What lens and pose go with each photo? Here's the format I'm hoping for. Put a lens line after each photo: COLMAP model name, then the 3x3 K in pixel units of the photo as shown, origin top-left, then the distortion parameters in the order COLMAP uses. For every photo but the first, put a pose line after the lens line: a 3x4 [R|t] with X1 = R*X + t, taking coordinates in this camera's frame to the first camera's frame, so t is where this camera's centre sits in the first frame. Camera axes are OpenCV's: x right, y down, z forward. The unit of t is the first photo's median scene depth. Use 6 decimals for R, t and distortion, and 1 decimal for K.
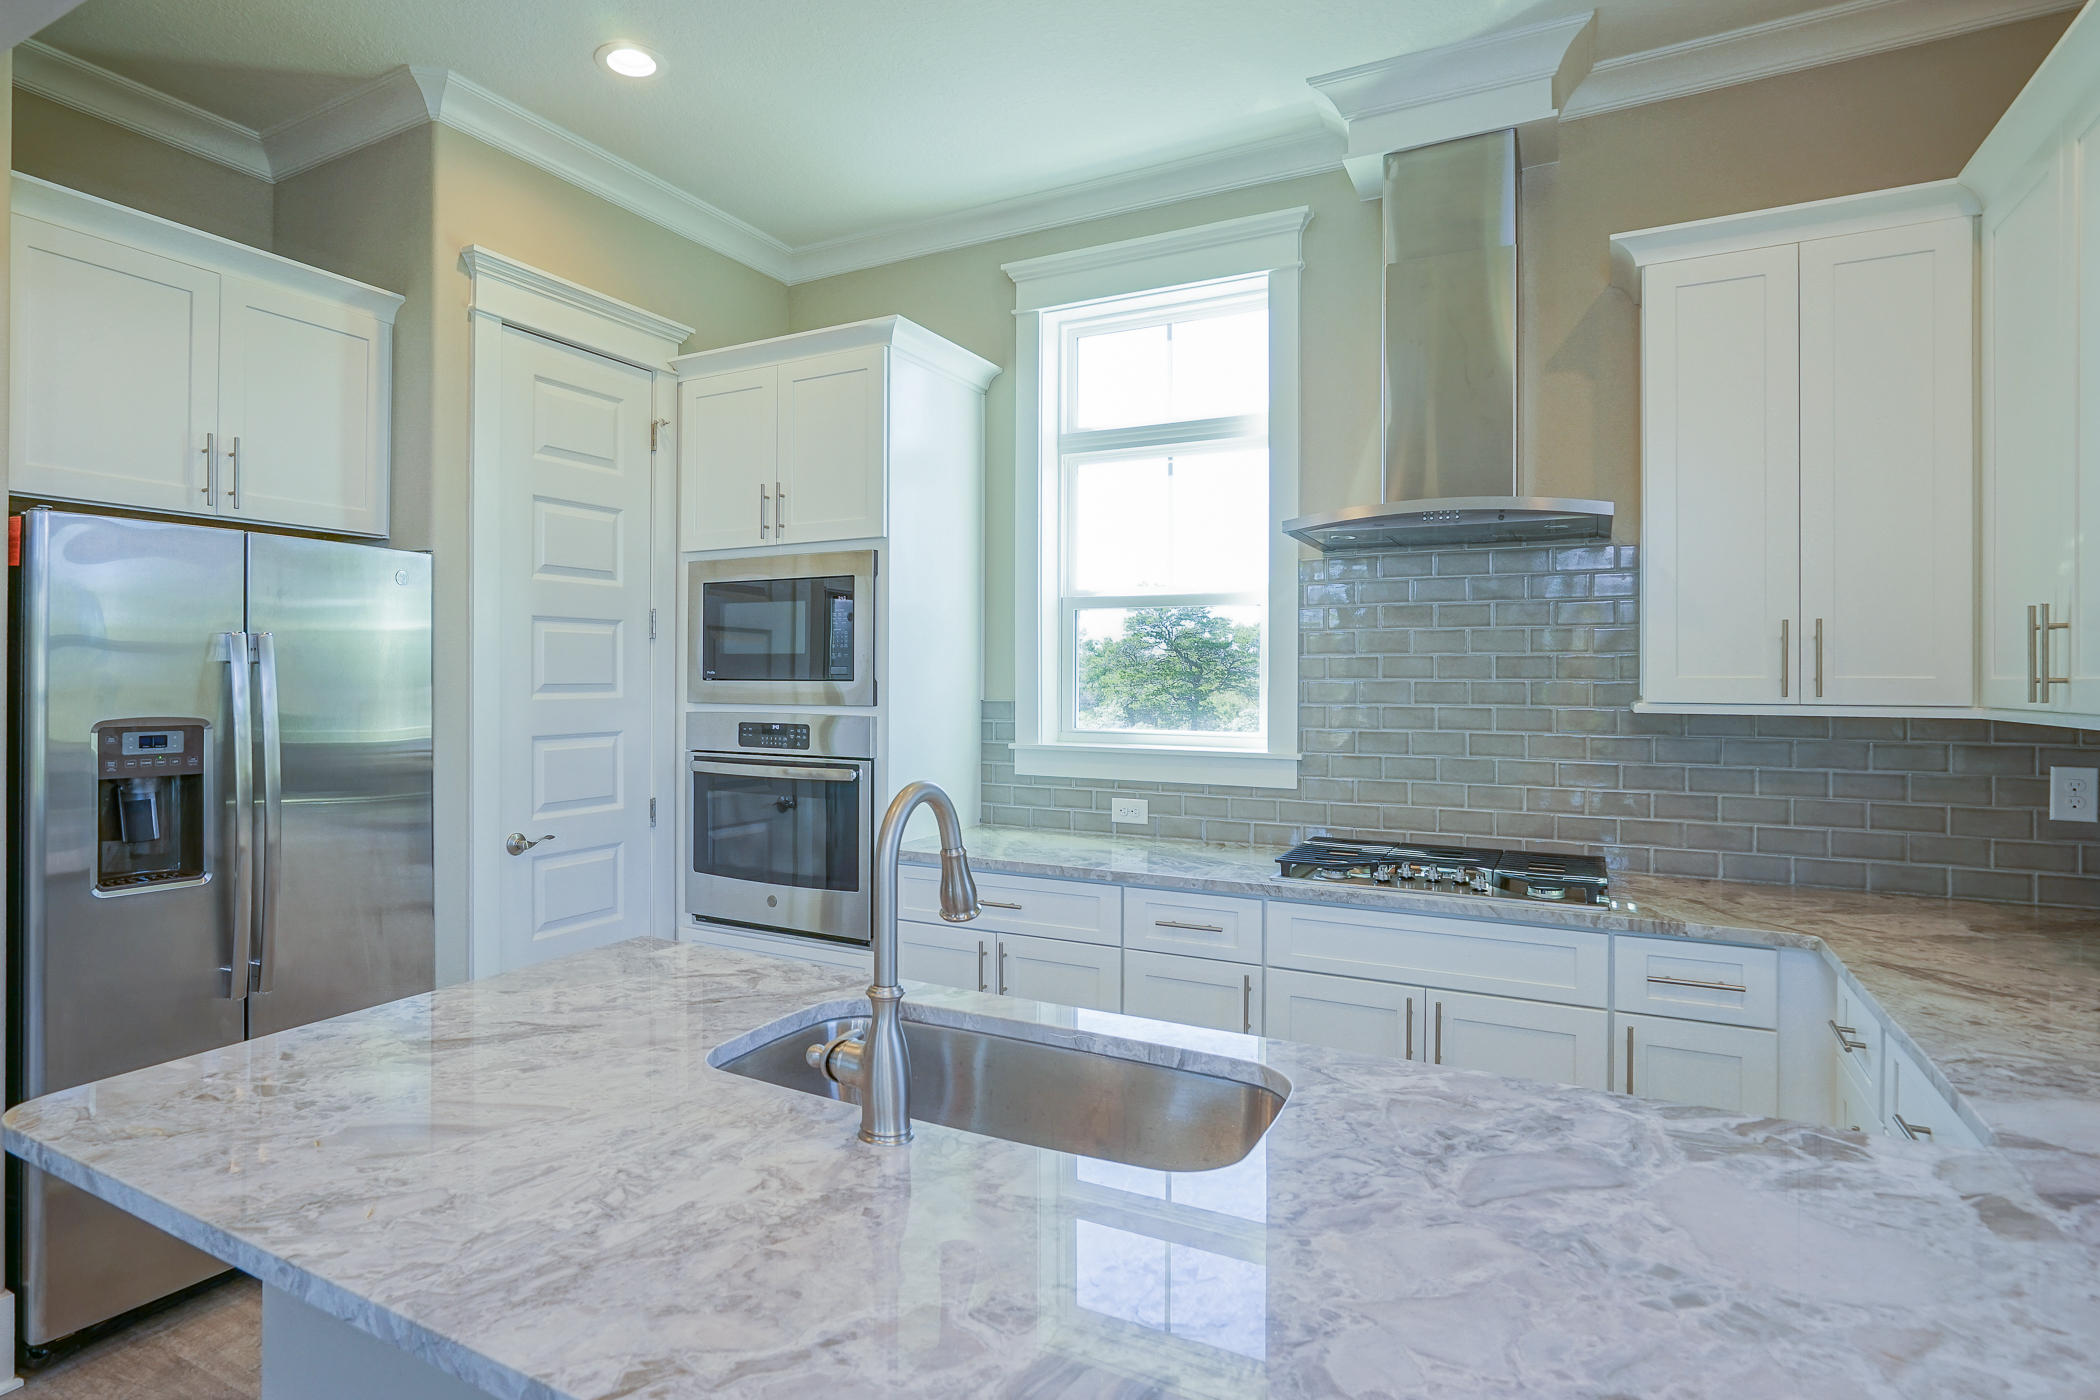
lens RADIAL K [[1121.3, 0, 948.9], [0, 1121.3, 671.8], [0, 0, 1]] dist [-0.035628, 0.018670]
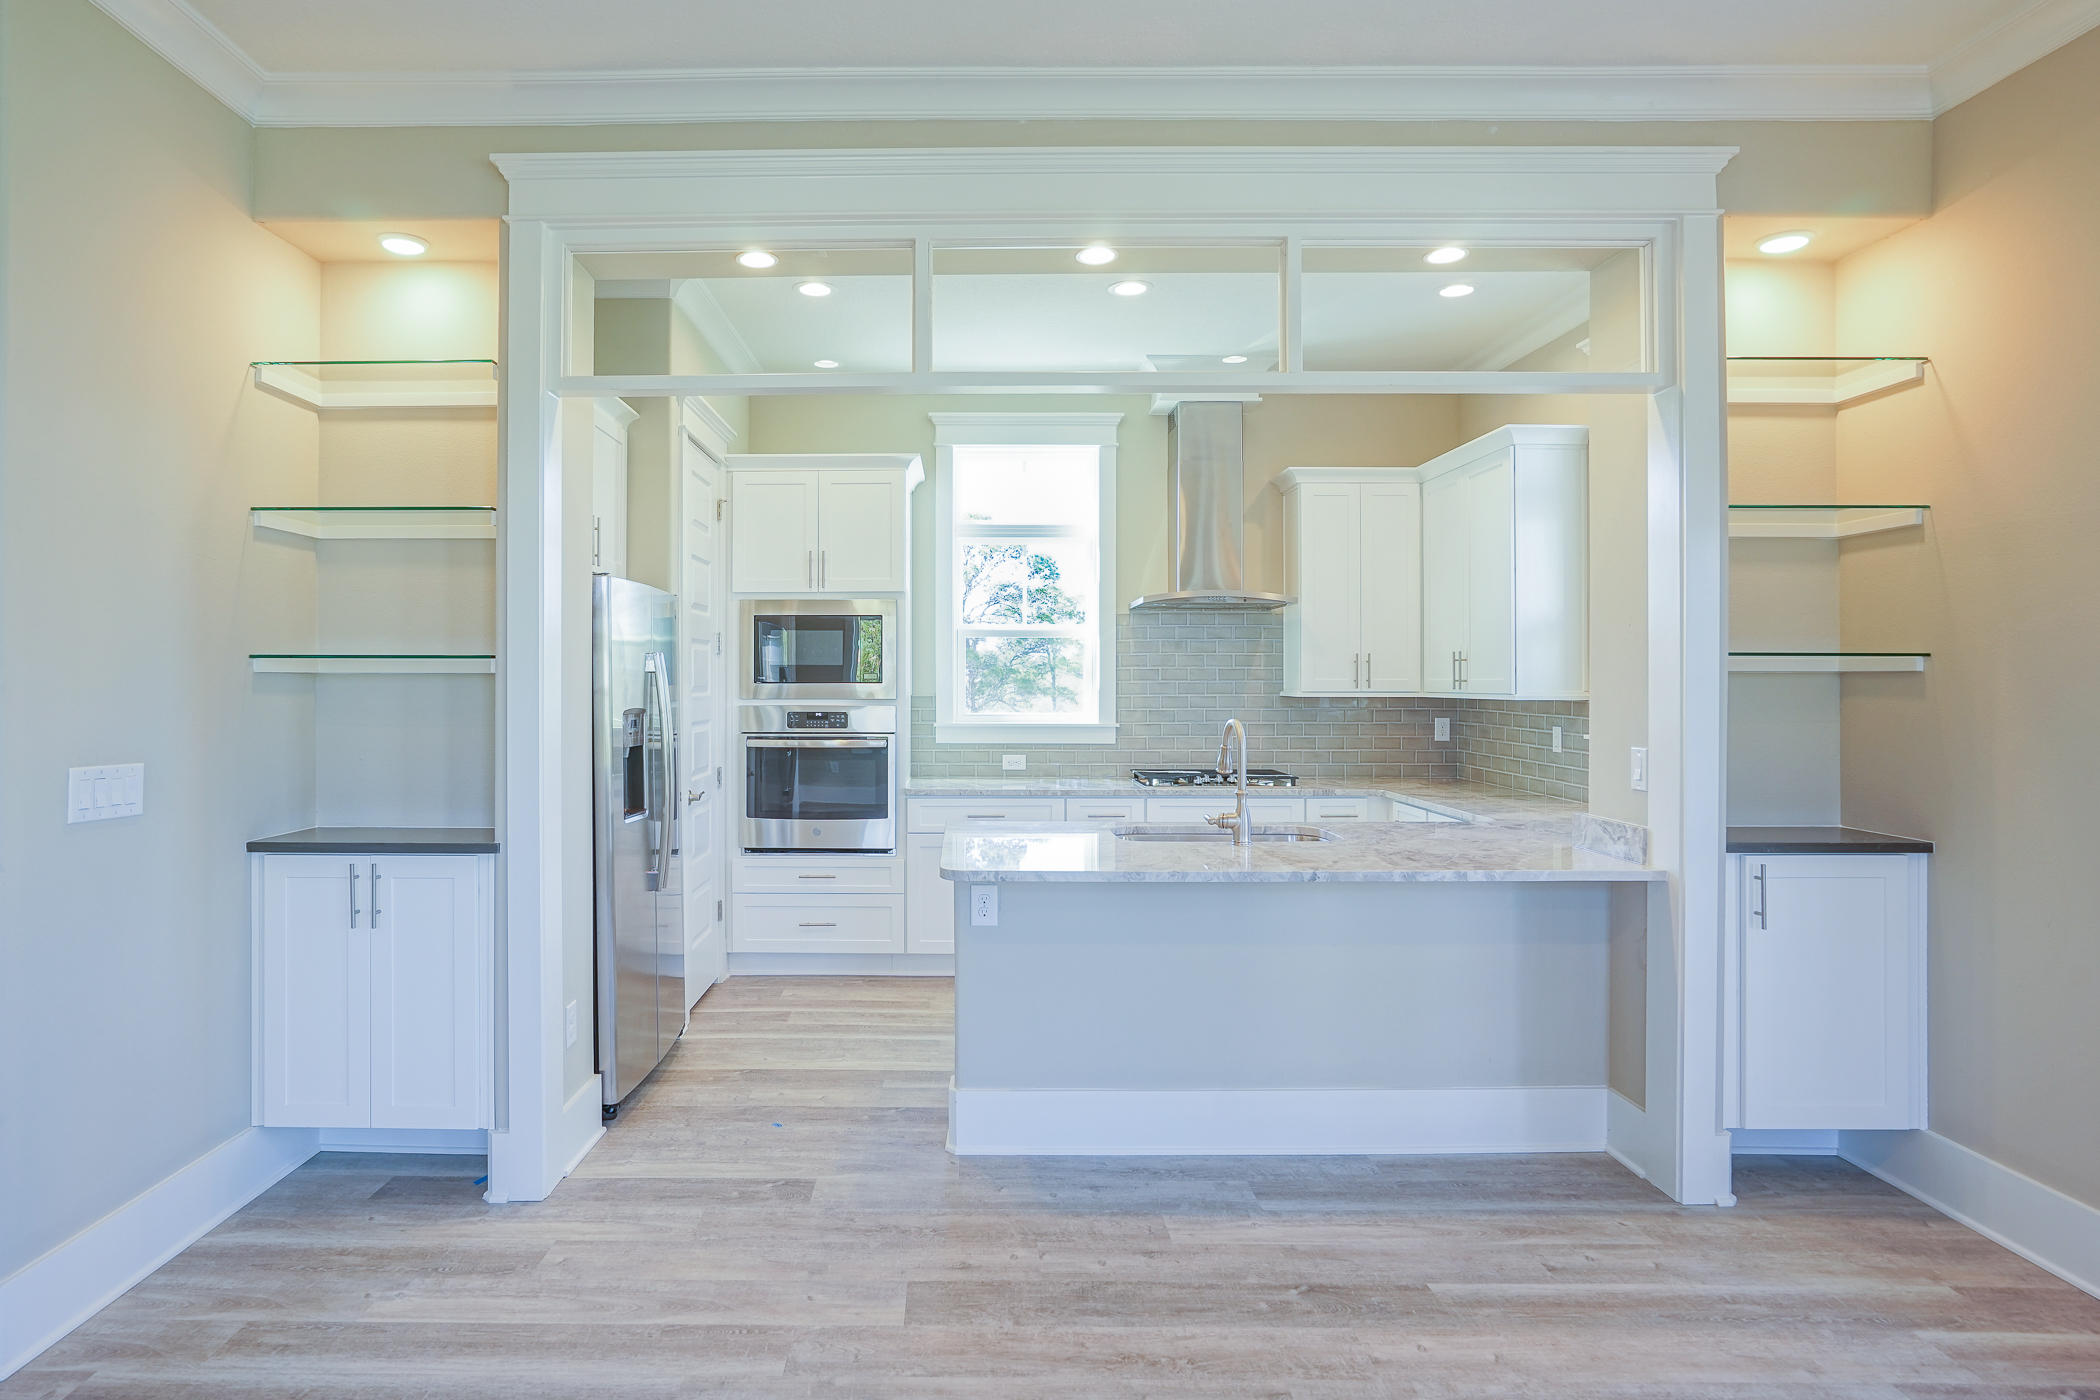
lens RADIAL K [[1121.3, 0, 948.9], [0, 1121.3, 671.8], [0, 0, 1]] dist [-0.035628, 0.018670]
pose [[0.873904, 0.000806, 0.486099, -1.022808], [0.000145, 0.999998, -0.001919, -0.006161], [-0.486099, 0.001747, 0.873902, -0.544495]]
